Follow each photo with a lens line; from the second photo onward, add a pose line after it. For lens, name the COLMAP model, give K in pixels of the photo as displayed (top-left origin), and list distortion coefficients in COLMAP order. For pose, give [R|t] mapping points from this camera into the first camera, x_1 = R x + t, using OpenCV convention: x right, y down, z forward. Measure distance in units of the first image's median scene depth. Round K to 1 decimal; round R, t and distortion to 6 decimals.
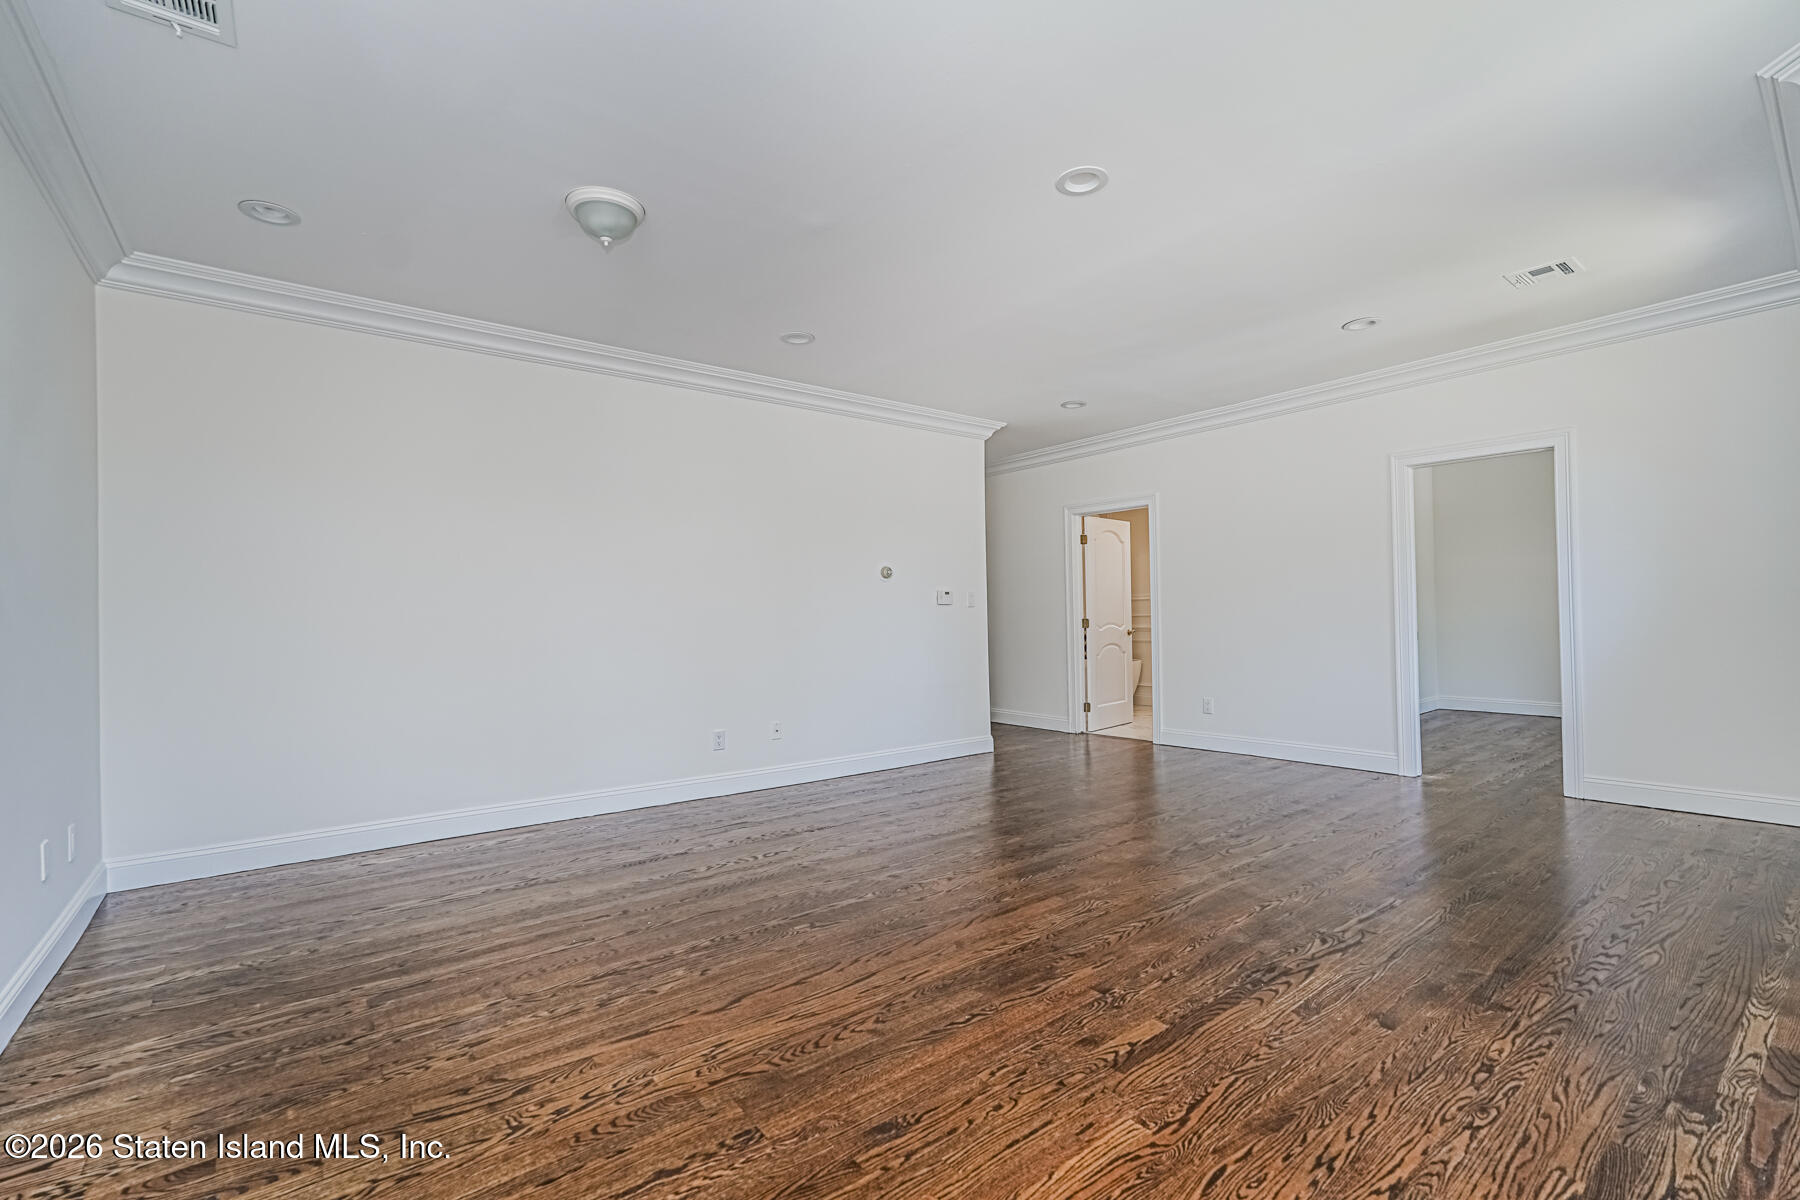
lens RADIAL K [[799.0, 0, 909.4], [0, 799.0, 608.6], [0, 0, 1]] dist [-0.010641, 0.005336]
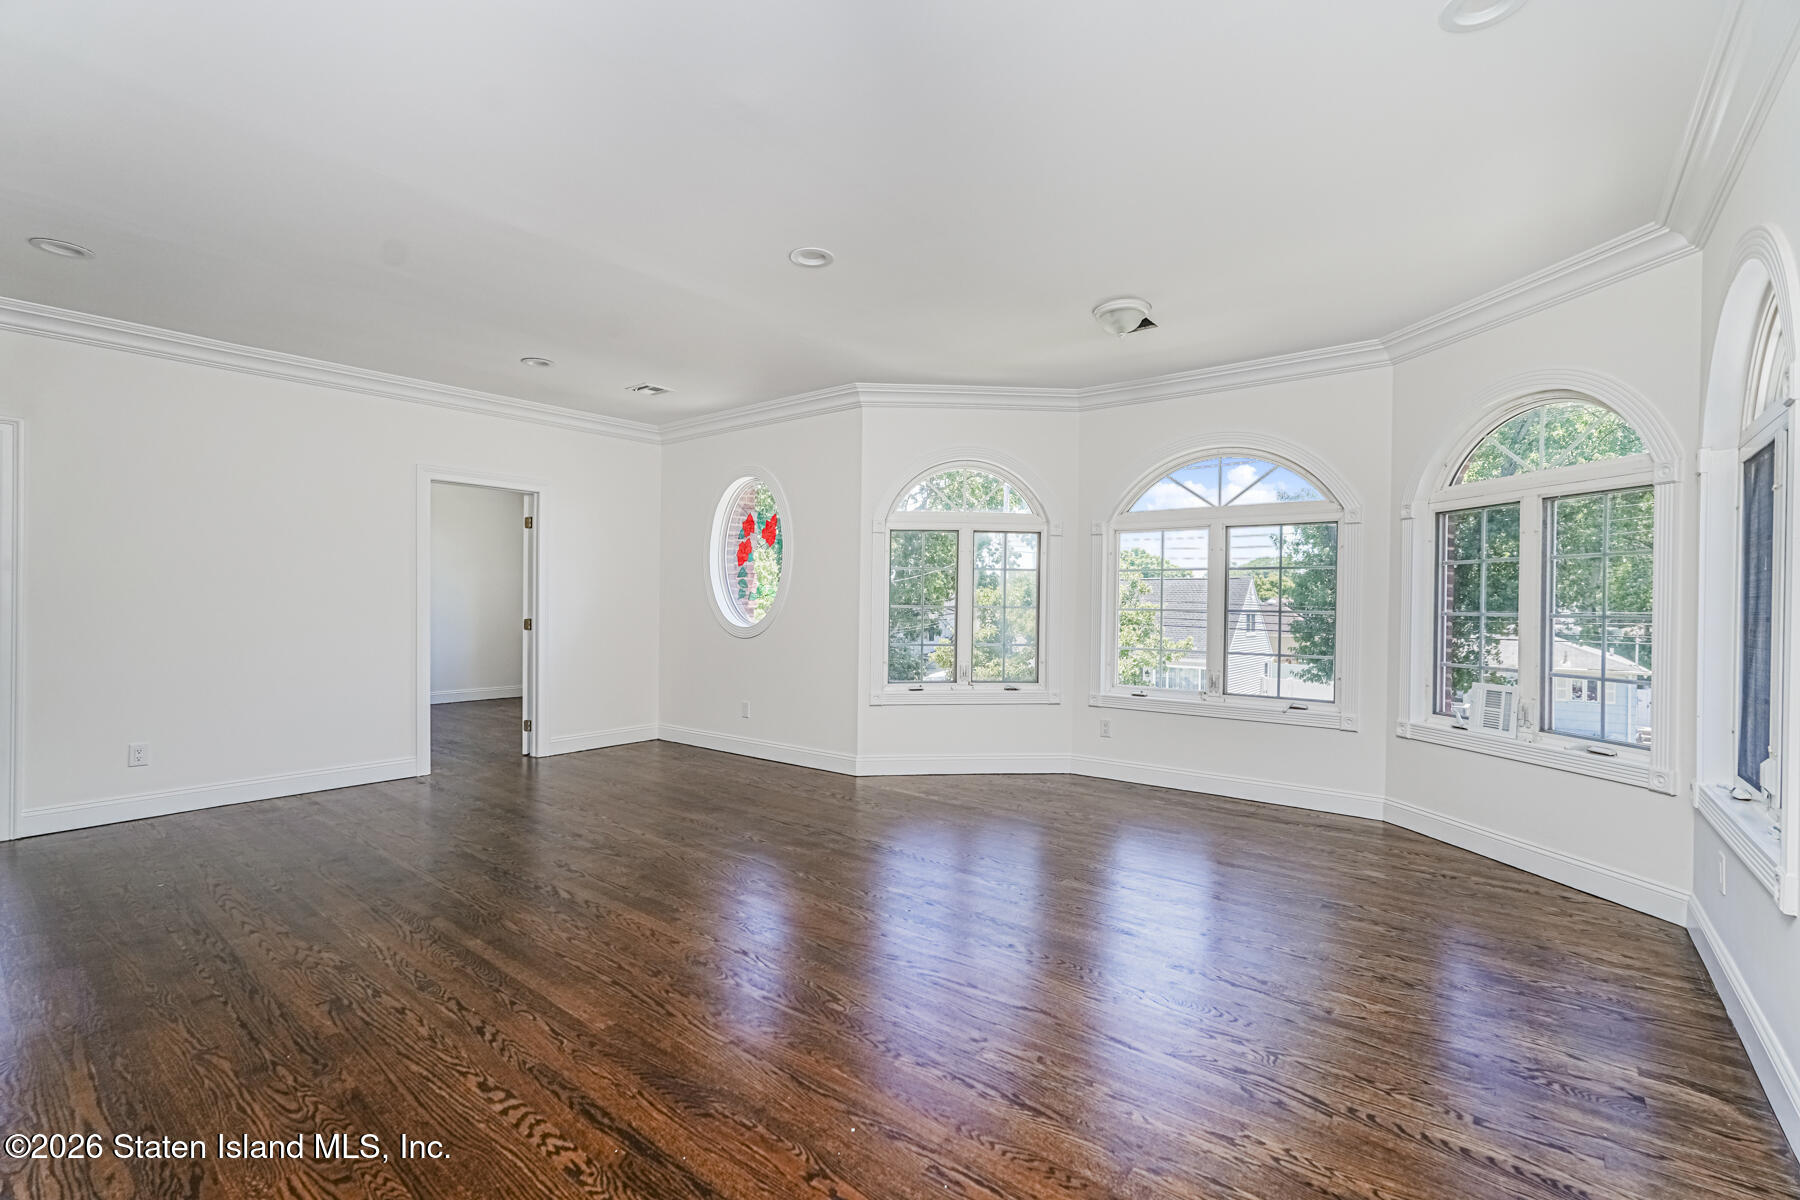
lens RADIAL K [[799.0, 0, 902.8], [0, 799.0, 603.5], [0, 0, 1]] dist [-0.010641, 0.005336]
pose [[-0.231526, 0.019303, 0.972637, -1.140278], [-0.011281, 0.999683, -0.022525, 0.004621], [-0.972763, -0.016187, -0.231235, 1.352418]]
